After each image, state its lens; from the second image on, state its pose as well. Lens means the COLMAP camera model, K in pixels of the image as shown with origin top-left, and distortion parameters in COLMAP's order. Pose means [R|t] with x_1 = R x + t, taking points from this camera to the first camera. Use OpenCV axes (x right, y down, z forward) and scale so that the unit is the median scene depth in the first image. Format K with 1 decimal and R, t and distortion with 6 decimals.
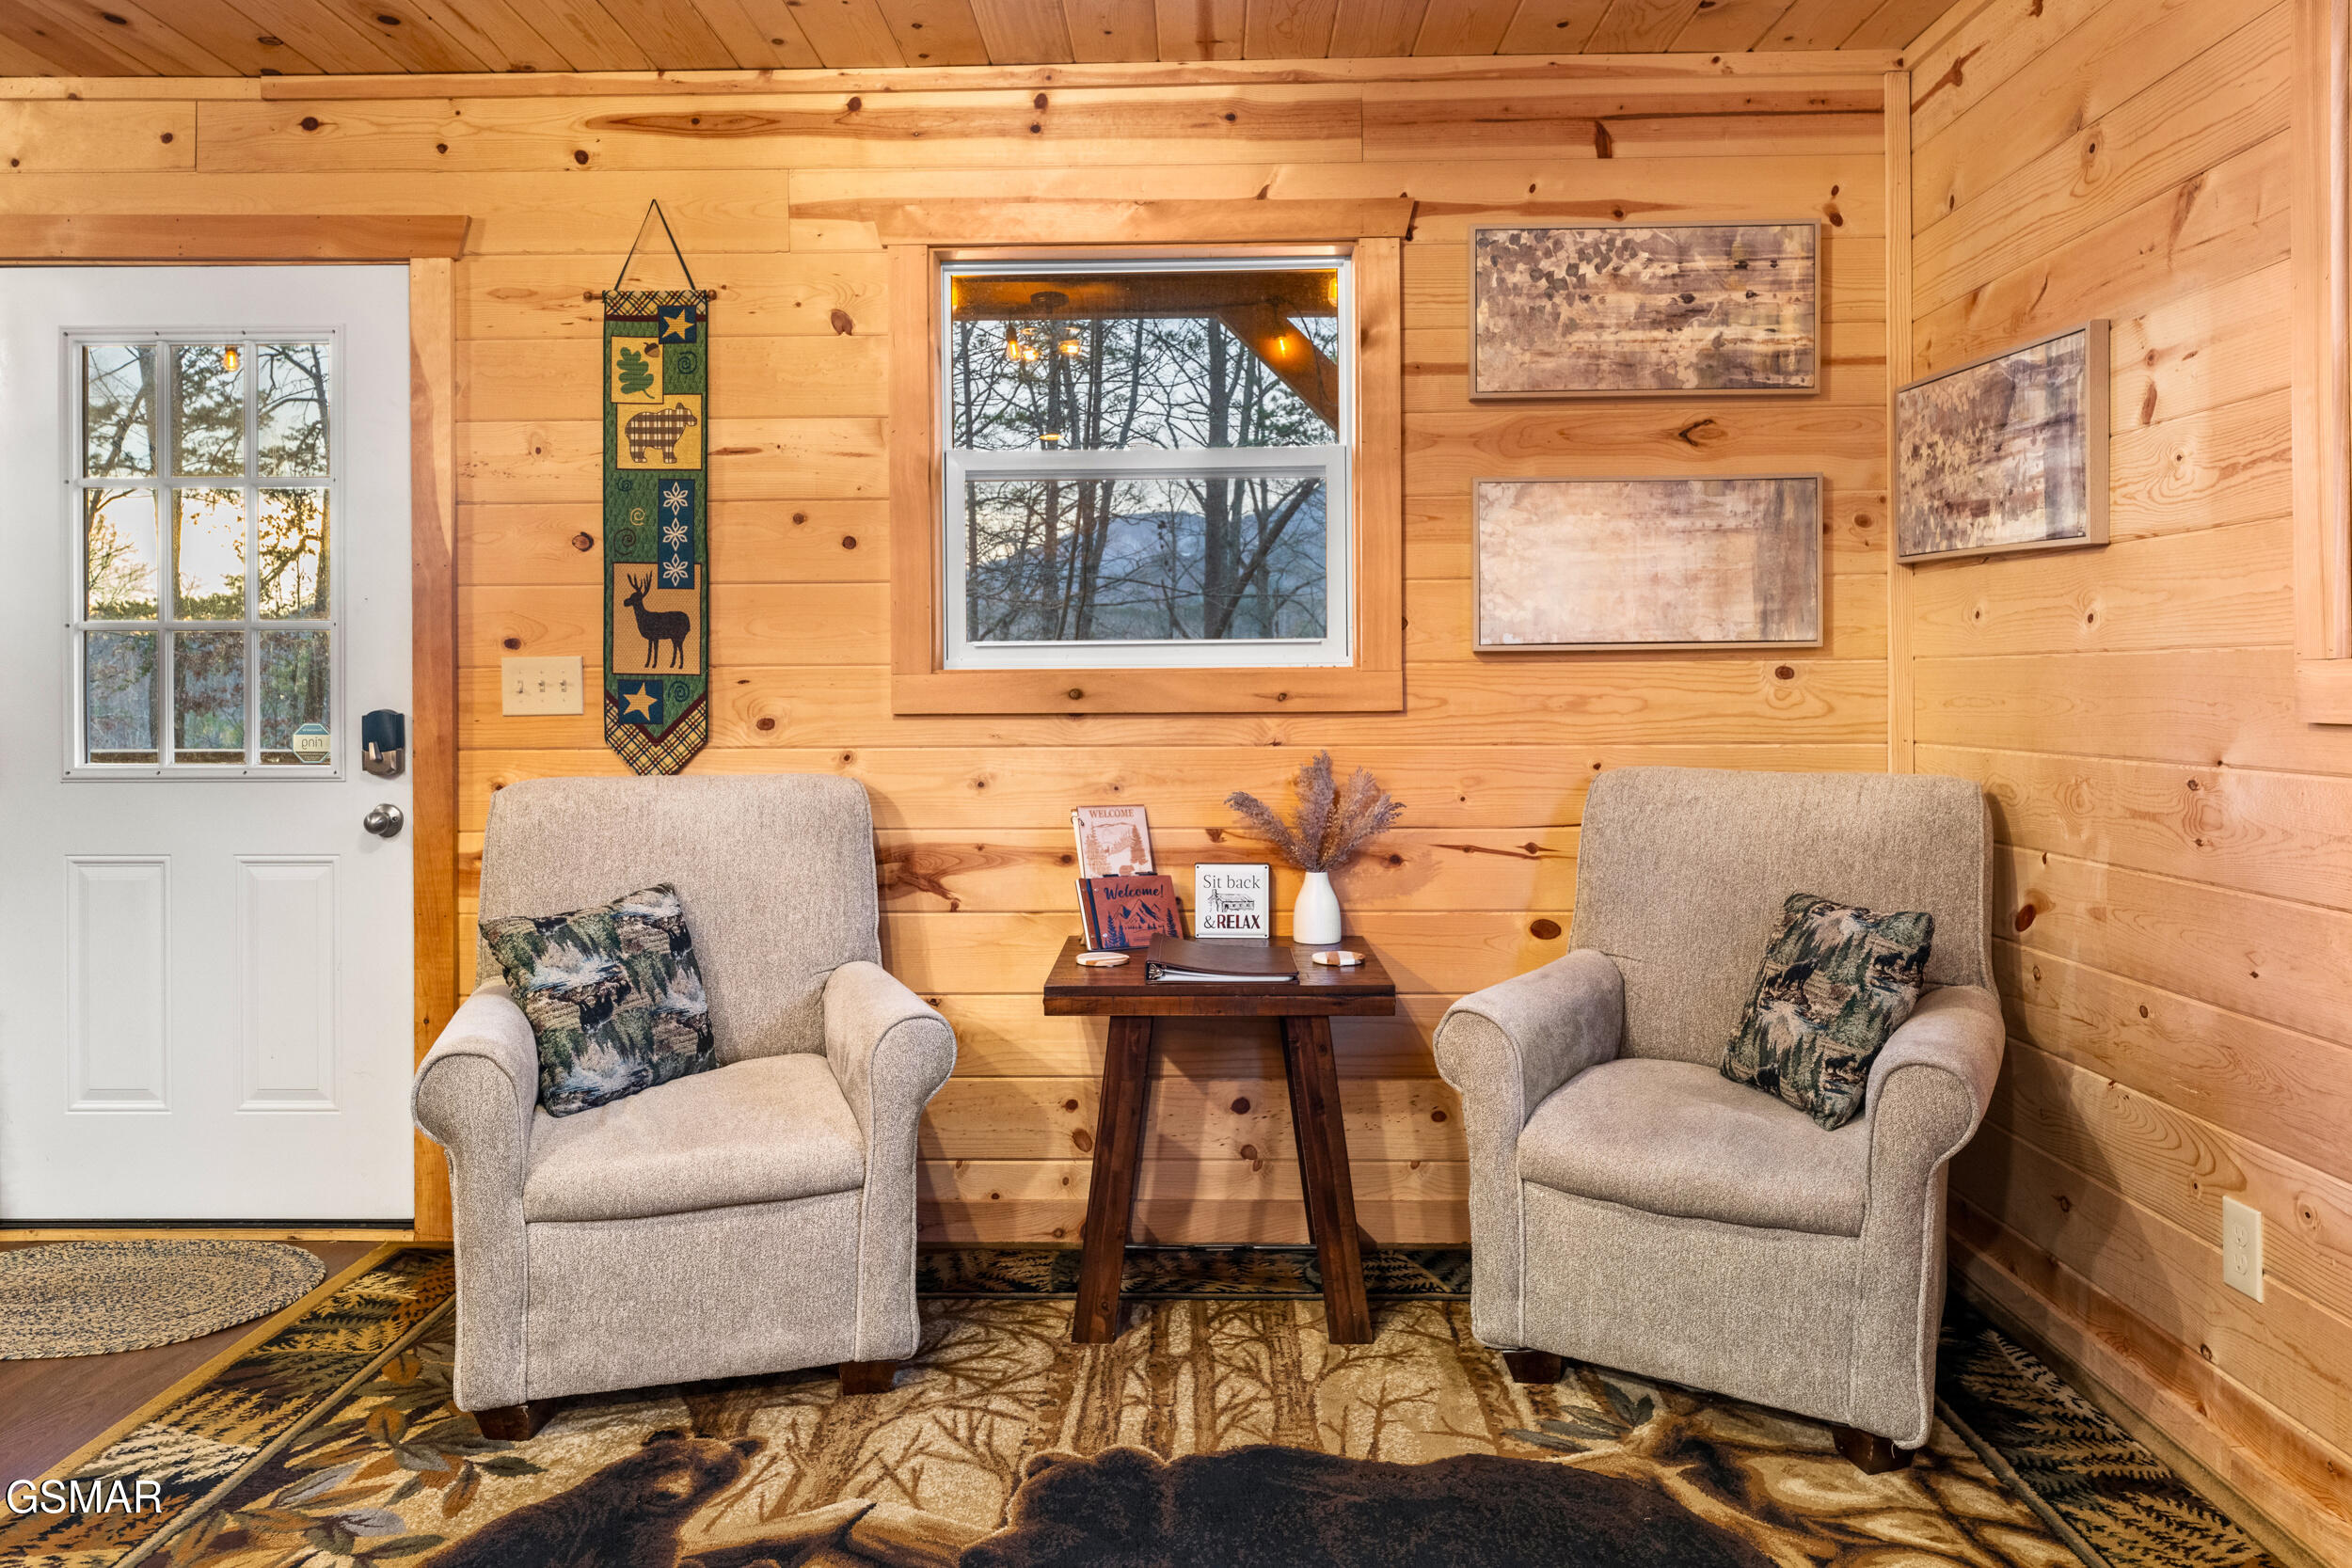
lens RADIAL K [[1599.6, 0, 1168.3], [0, 1599.6, 690.3], [0, 0, 1]] dist [0.001560, -0.001459]
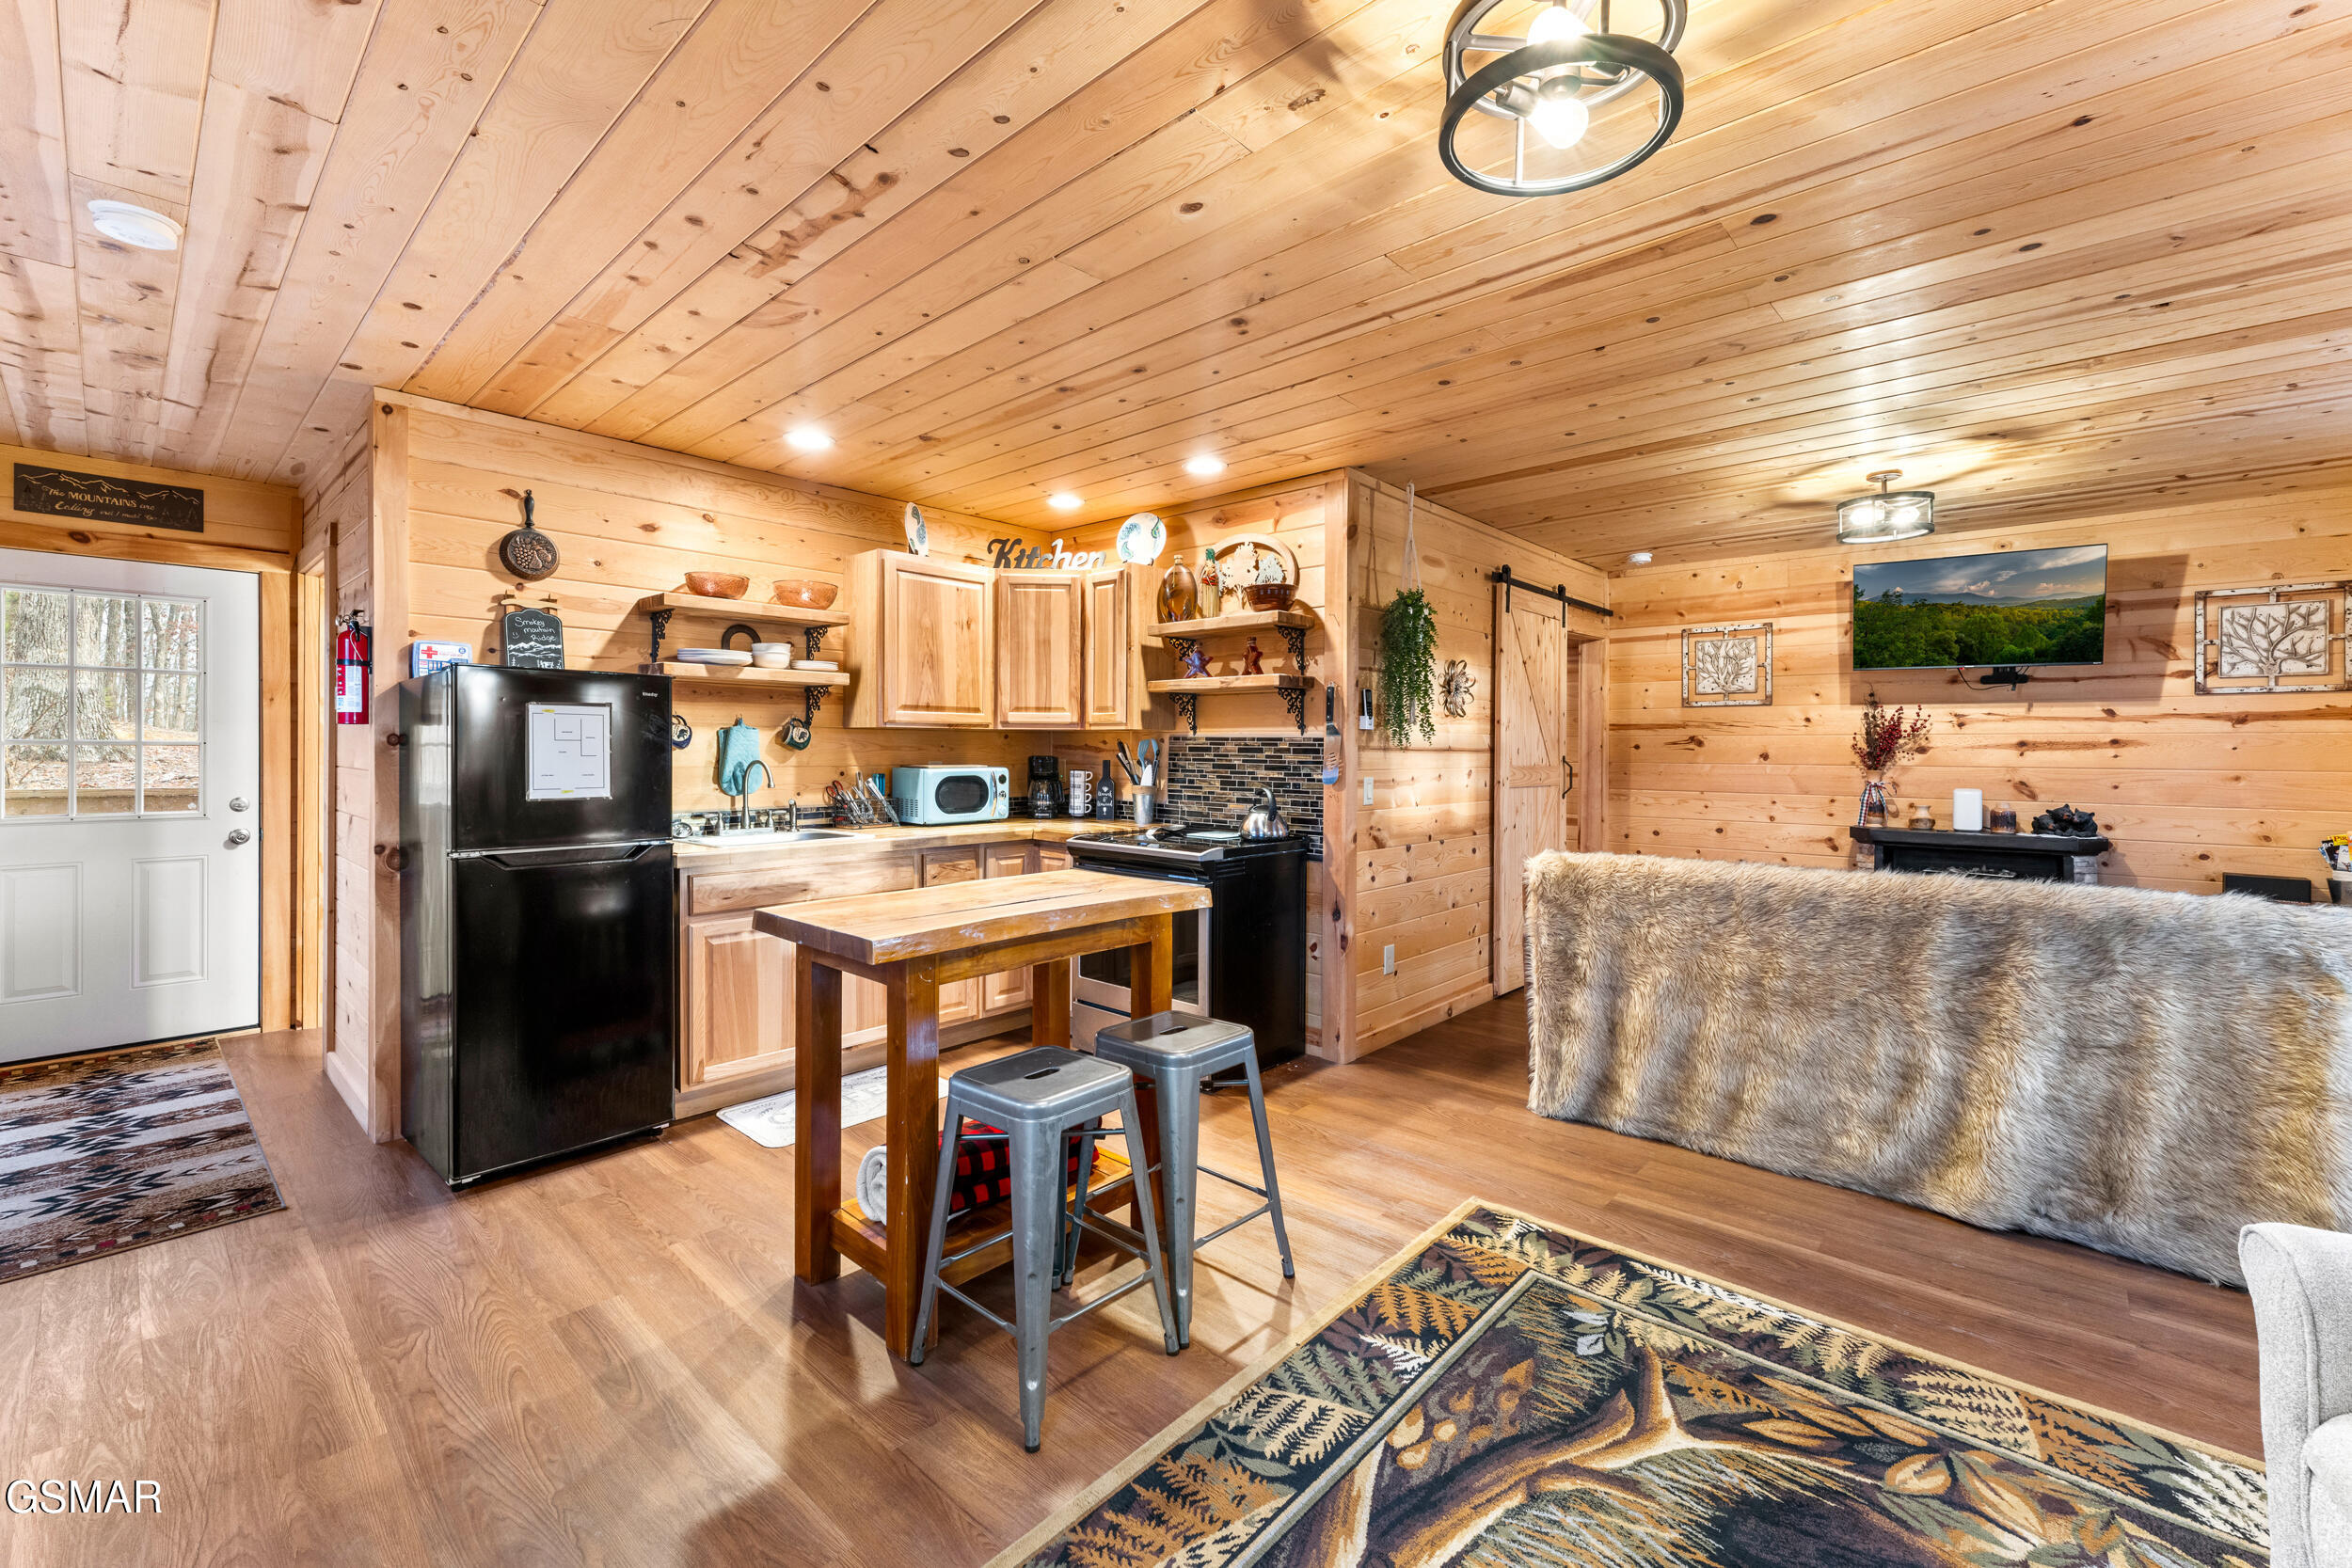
lens RADIAL K [[965.6, 0, 1176.7], [0, 965.6, 754.9], [0, 0, 1]] dist [0.000755, -0.000243]
pose [[-0.659719, 0.007516, -0.751475, 0.288285], [-0.004159, 0.999898, 0.013652, -0.042314], [0.751501, 0.012132, -0.659620, 0.651461]]
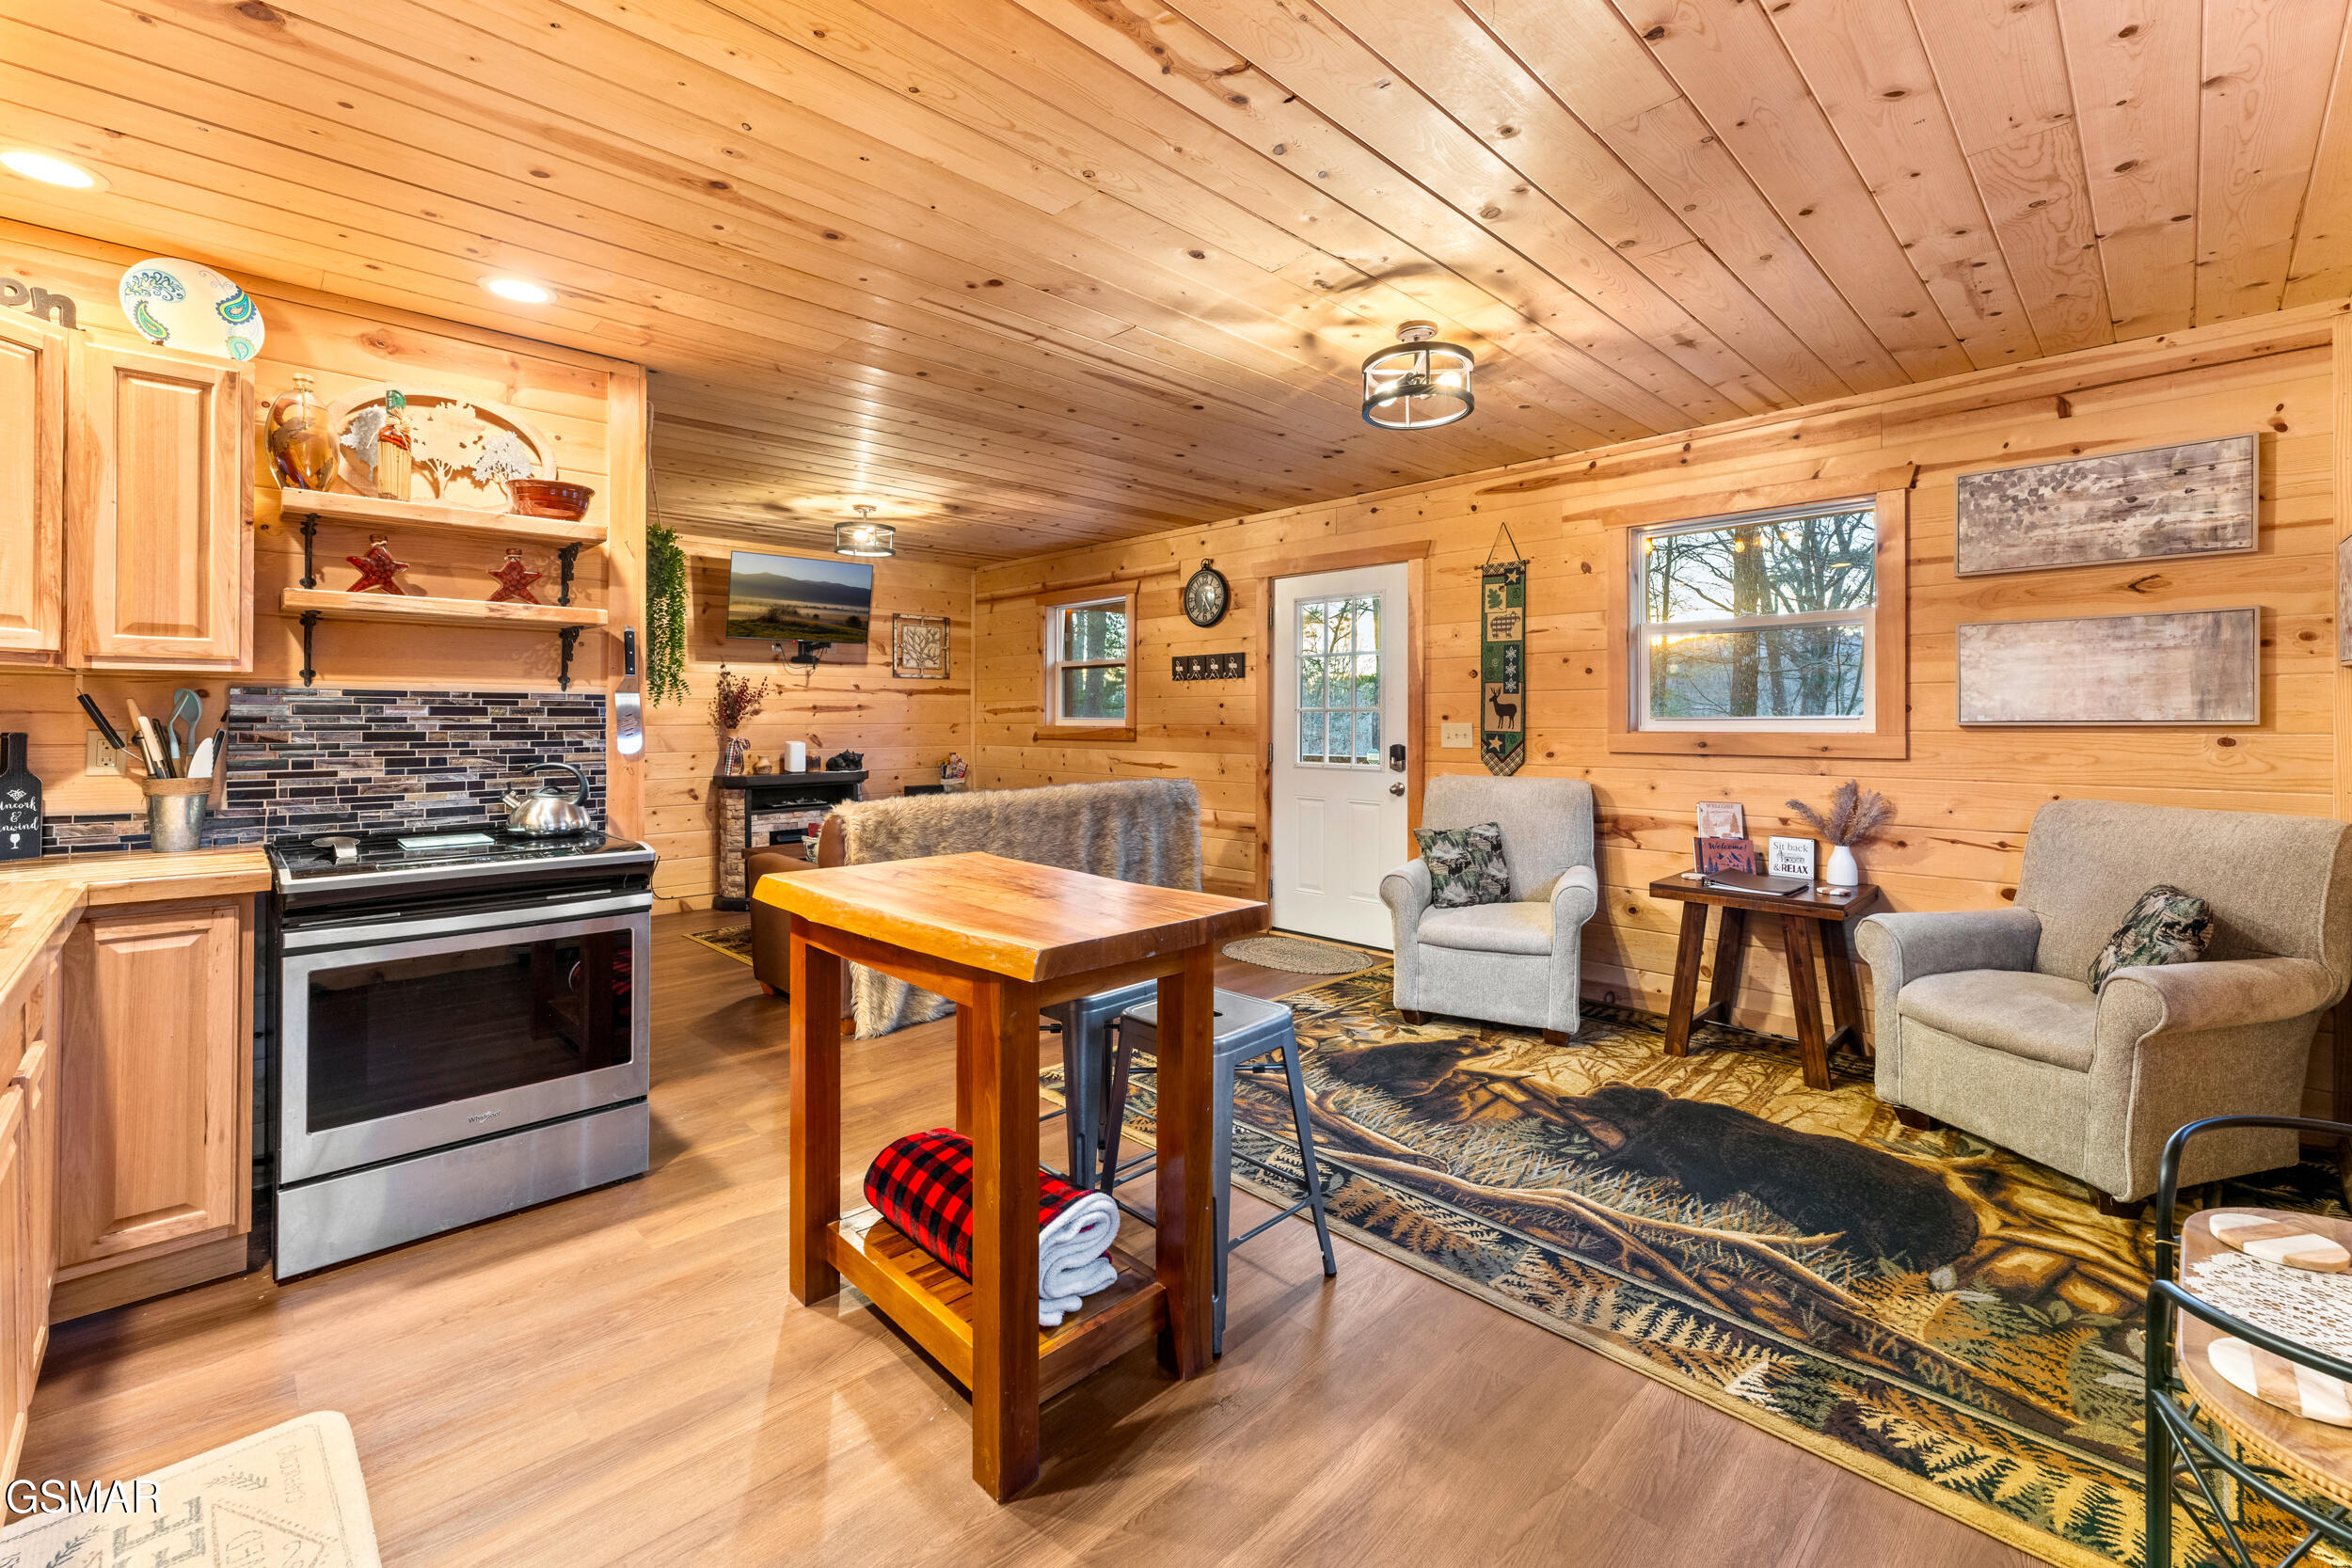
lens RADIAL K [[981.4, 0, 1172.6], [0, 981.4, 719.4], [0, 0, 1]] dist [0.000952, 0.000050]
pose [[0.711721, 0.006271, -0.702435, 0.333166], [-0.005376, 0.999979, 0.003480, -0.030064], [0.702442, 0.001299, 0.711740, -0.328610]]
